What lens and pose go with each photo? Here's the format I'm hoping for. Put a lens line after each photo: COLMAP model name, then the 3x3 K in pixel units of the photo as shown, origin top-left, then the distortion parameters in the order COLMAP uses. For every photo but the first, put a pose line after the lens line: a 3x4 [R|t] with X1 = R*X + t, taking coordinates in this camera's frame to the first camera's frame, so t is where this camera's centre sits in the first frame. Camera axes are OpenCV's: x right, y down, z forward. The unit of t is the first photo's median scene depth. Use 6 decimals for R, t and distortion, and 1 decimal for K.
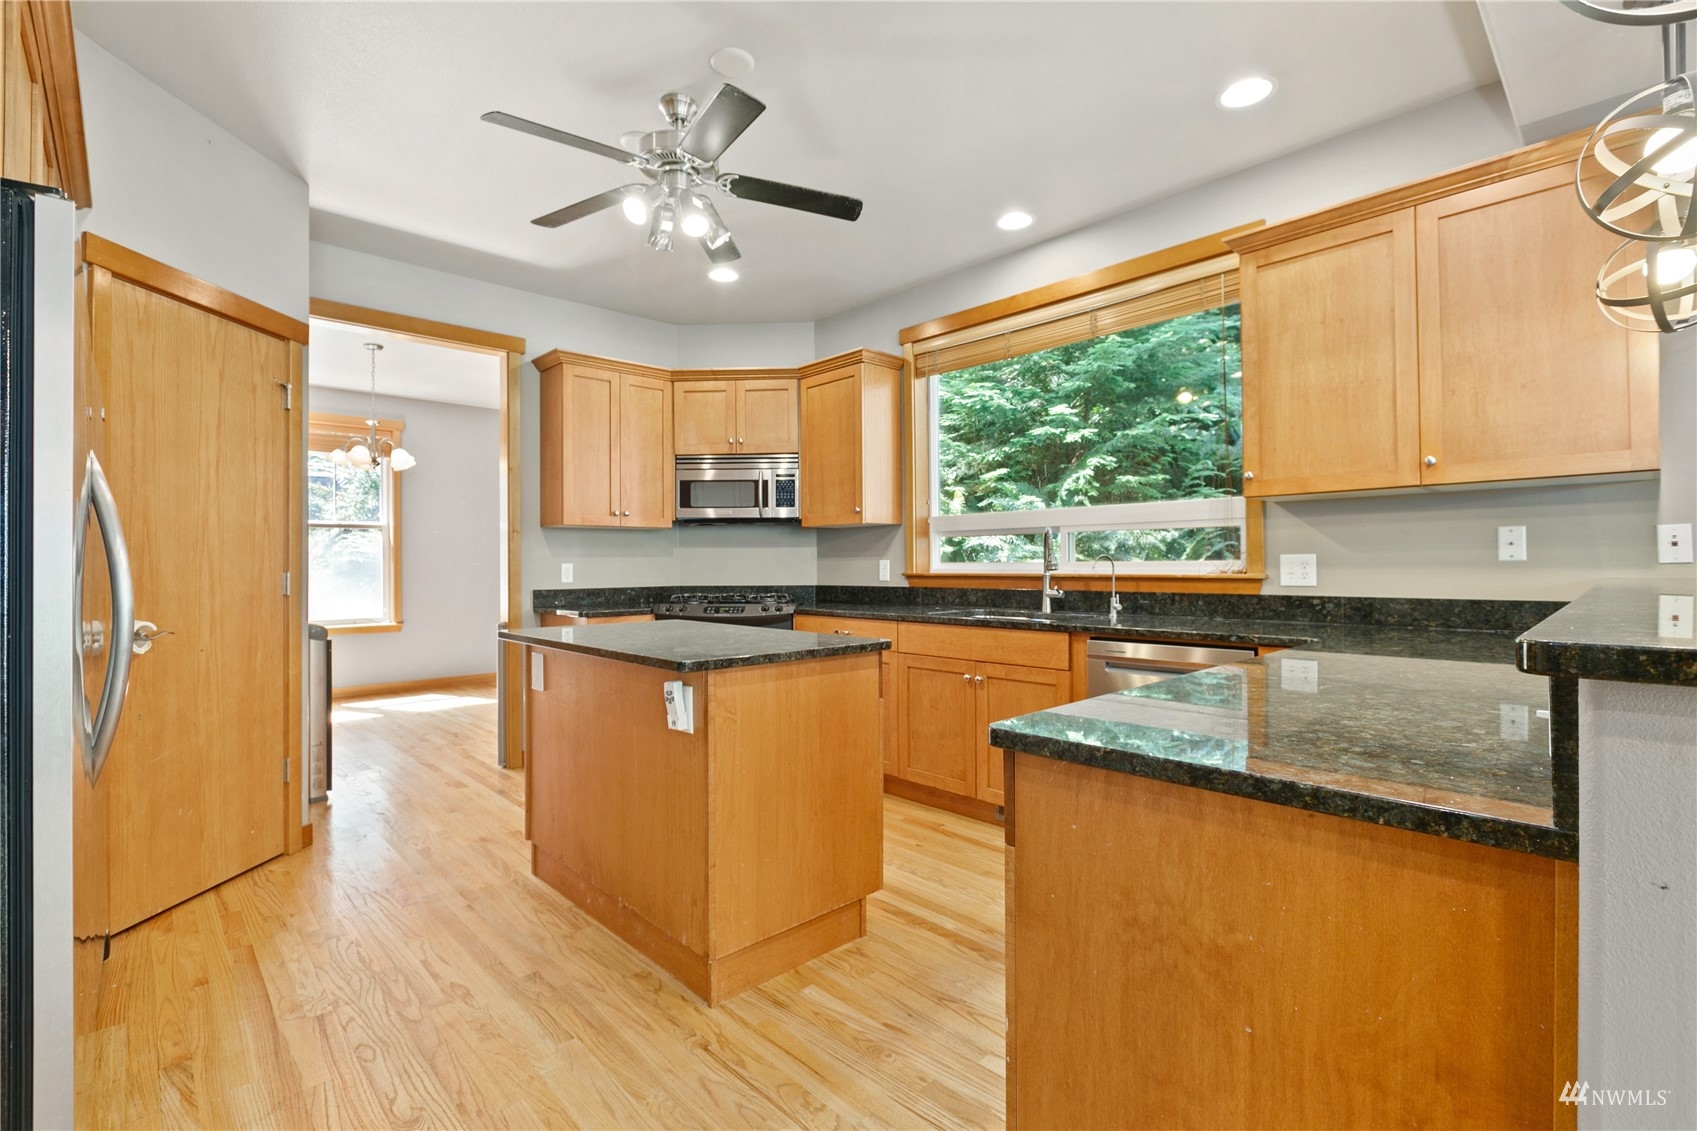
lens RADIAL K [[782.3, 0, 852.5], [0, 782.3, 563.1], [0, 0, 1]] dist [-0.003867, -0.001506]
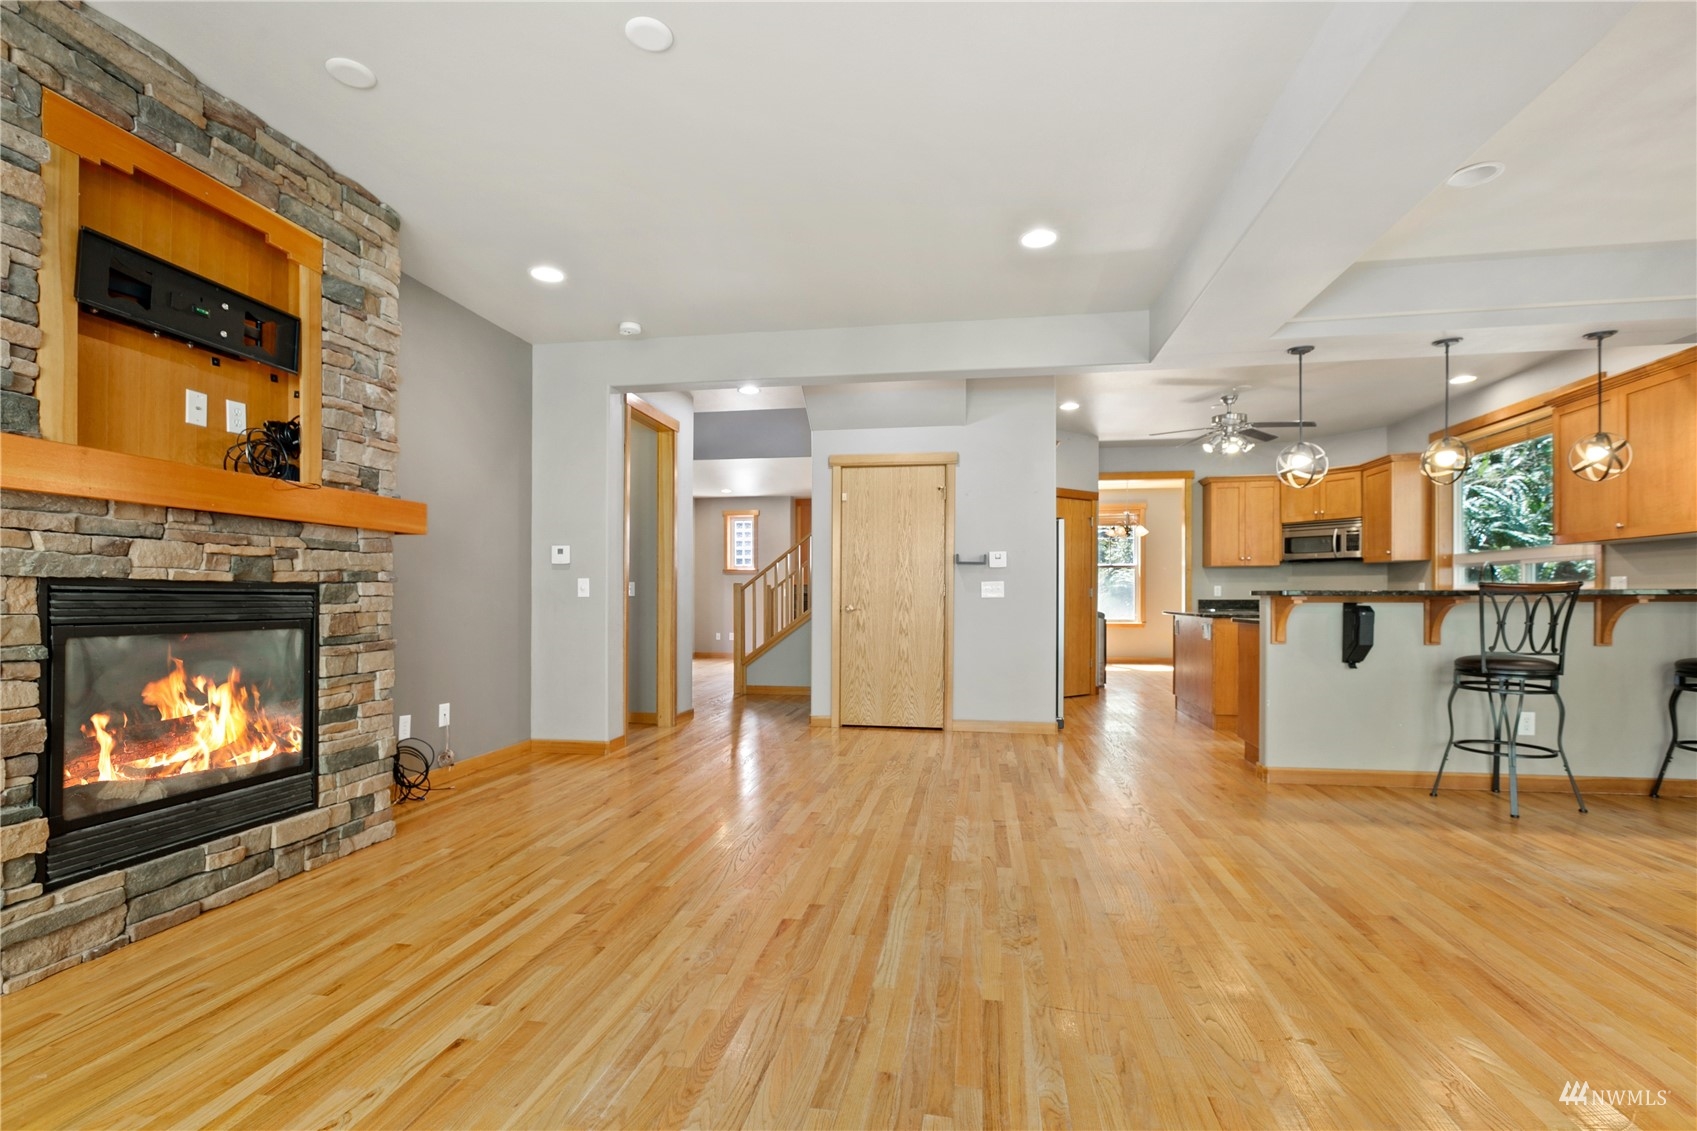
lens RADIAL K [[771.9, 0, 845.8], [0, 771.9, 593.4], [0, 0, 1]] dist [0.001344, -0.000638]
pose [[0.603798, 0.004542, -0.797124, 0.581113], [-0.003356, 0.999989, 0.003156, 0.016027], [0.797130, 0.000770, 0.603807, -0.840618]]
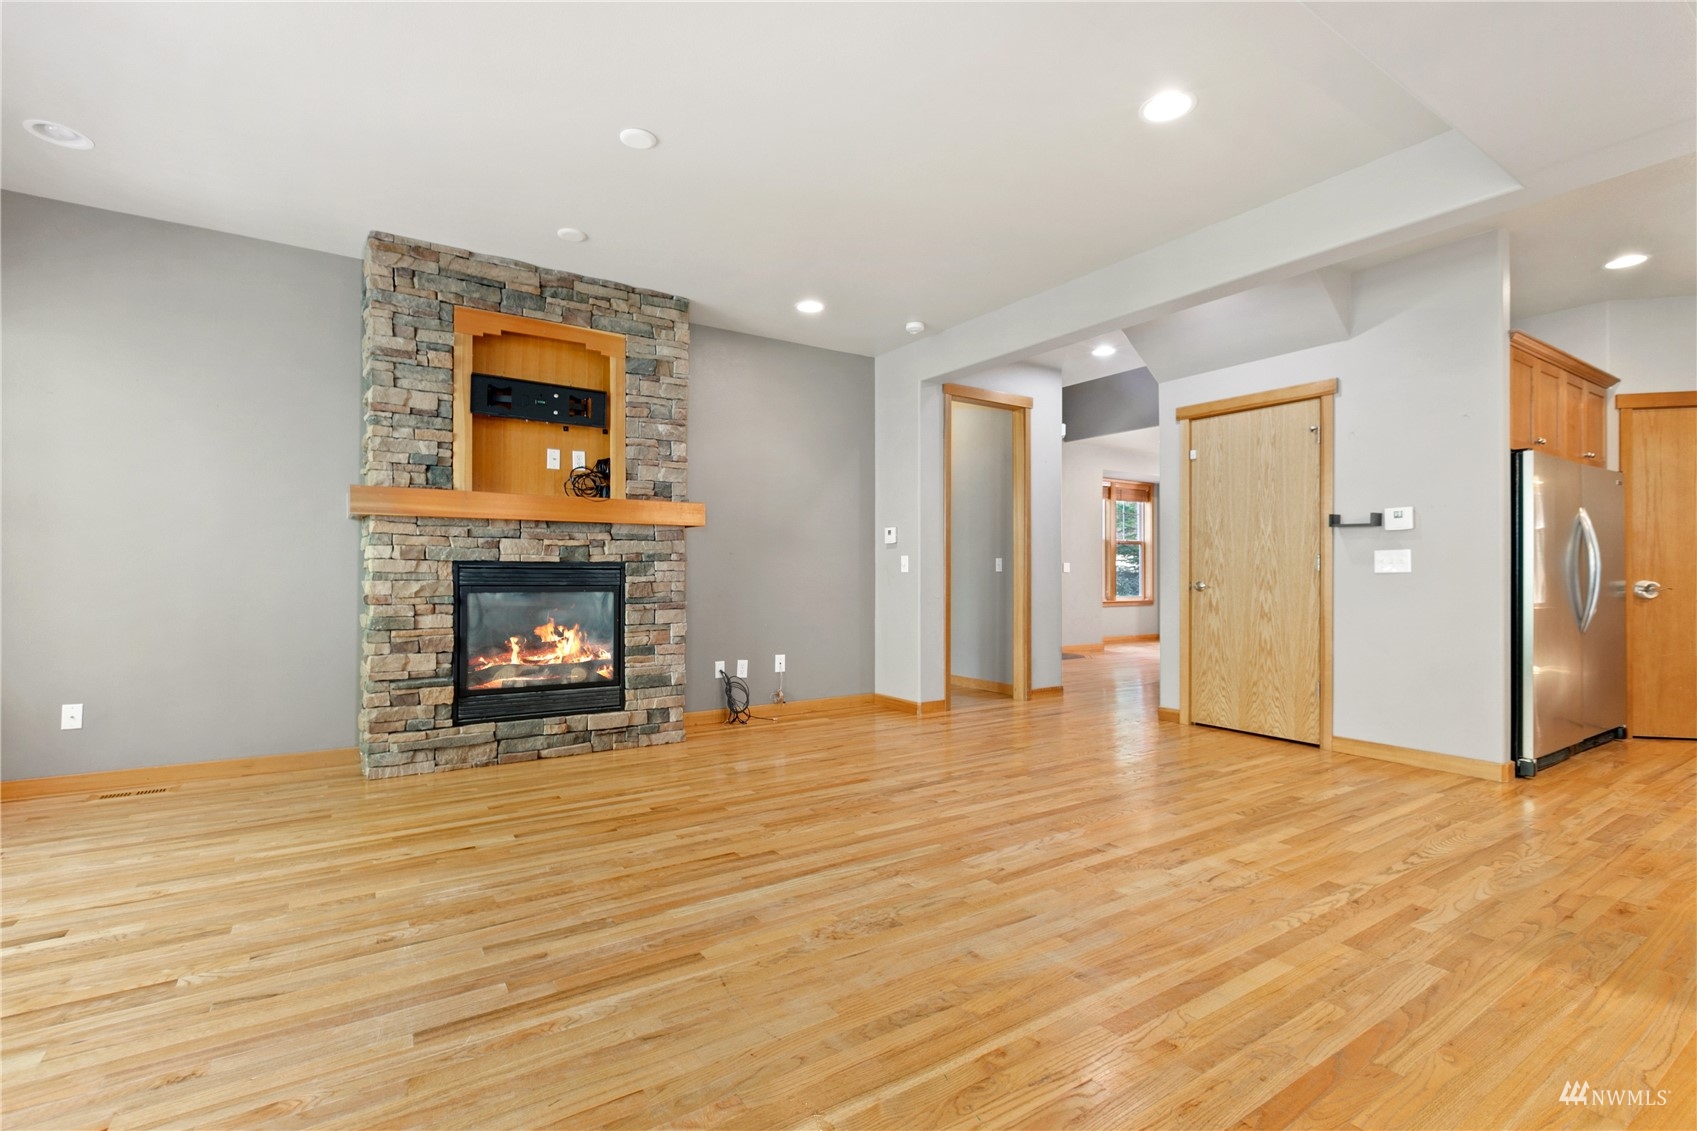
lens RADIAL K [[771.9, 0, 847.2], [0, 771.9, 567.3], [0, 0, 1]] dist [0.001344, -0.000638]
pose [[-0.171968, -0.000072, -0.985102, 0.717943], [0.002772, 0.999996, -0.000557, 0.018648], [0.985099, -0.002827, -0.171968, -0.348882]]
